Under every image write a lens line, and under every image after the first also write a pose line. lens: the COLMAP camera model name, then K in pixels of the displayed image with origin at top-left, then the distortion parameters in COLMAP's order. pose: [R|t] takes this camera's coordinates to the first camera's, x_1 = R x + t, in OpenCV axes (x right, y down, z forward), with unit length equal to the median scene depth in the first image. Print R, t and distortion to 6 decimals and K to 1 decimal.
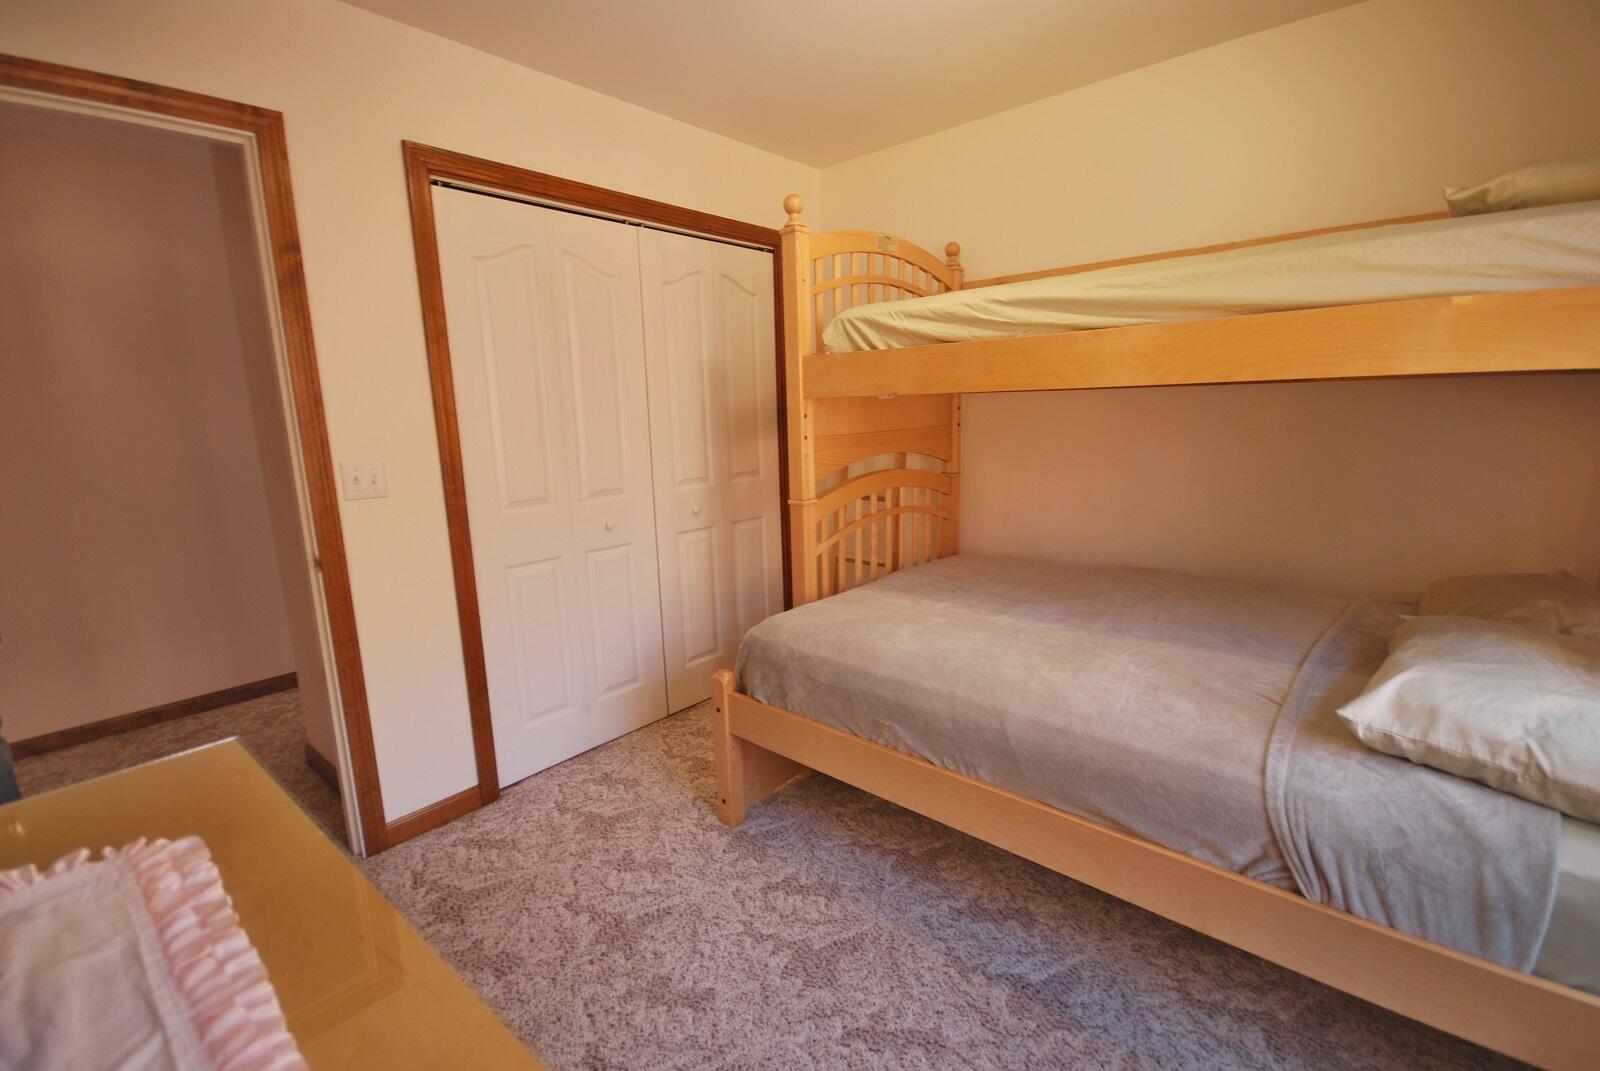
lens RADIAL K [[704.6, 0, 803.5], [0, 704.6, 535.3], [0, 0, 1]] dist [0.022429, -0.018740]
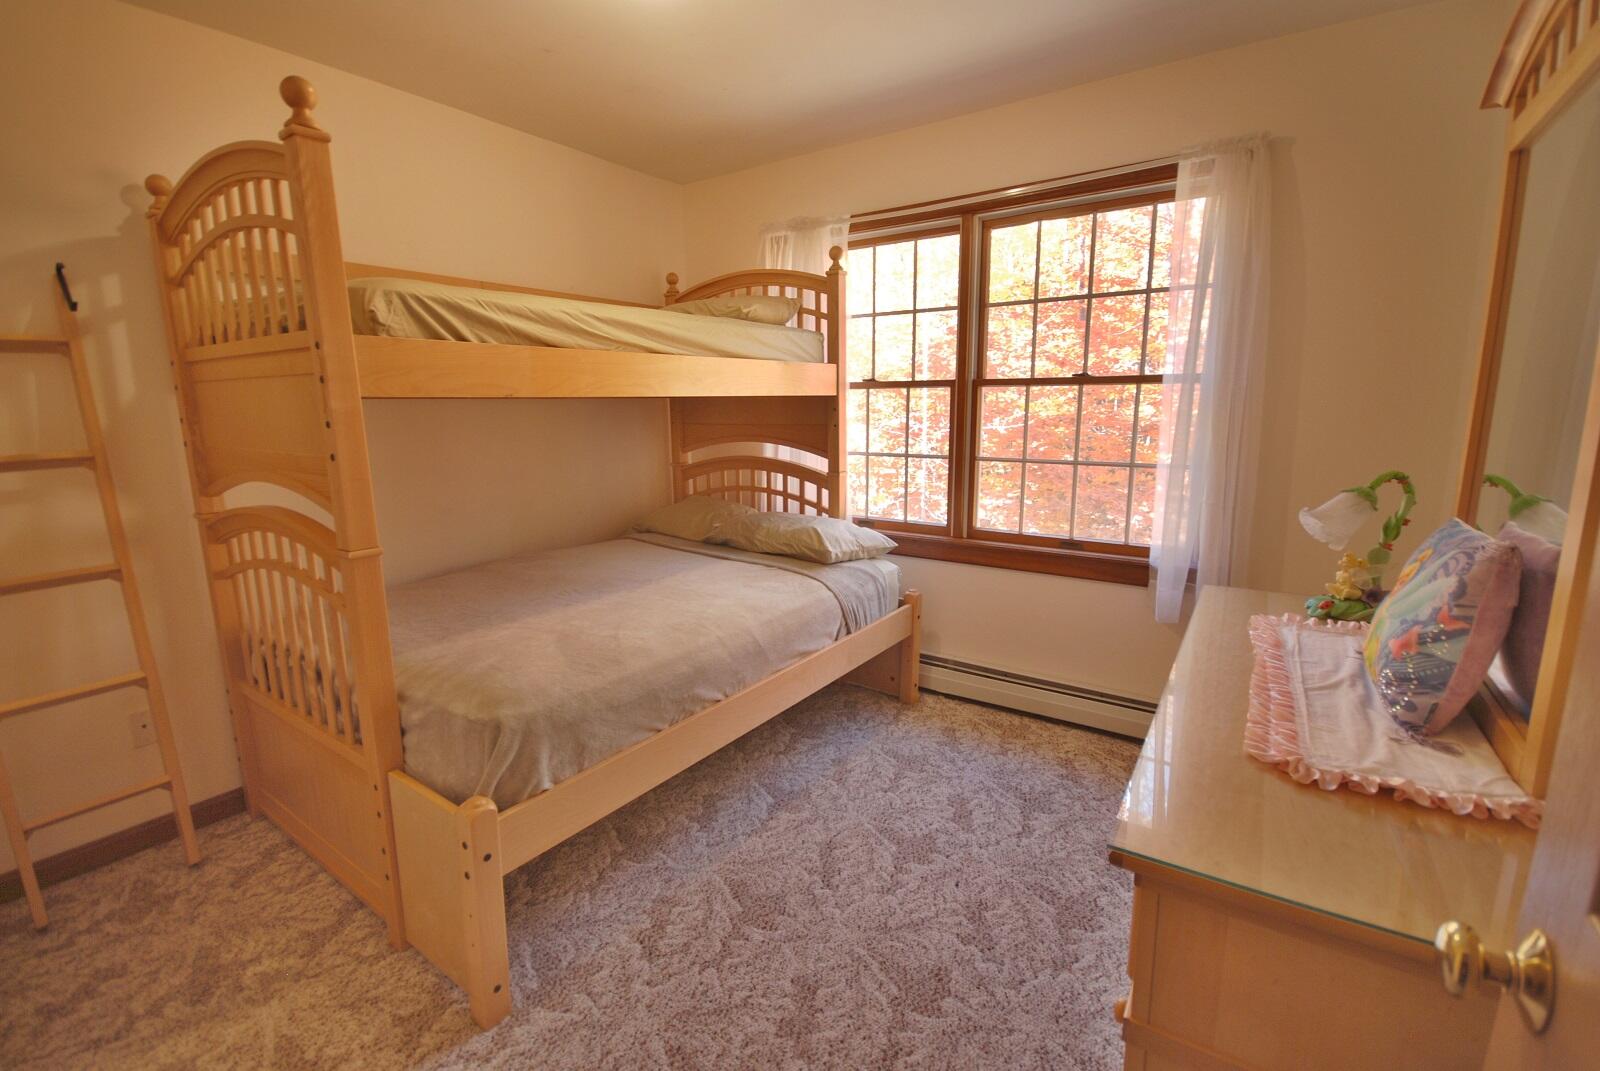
lens RADIAL K [[704.6, 0, 803.5], [0, 704.6, 535.3], [0, 0, 1]] dist [0.022429, -0.018740]
pose [[-0.116507, -0.147832, 0.982126, -0.954943], [0.196333, 0.965919, 0.168683, -0.124393], [-0.973591, 0.212476, -0.083512, 0.873112]]
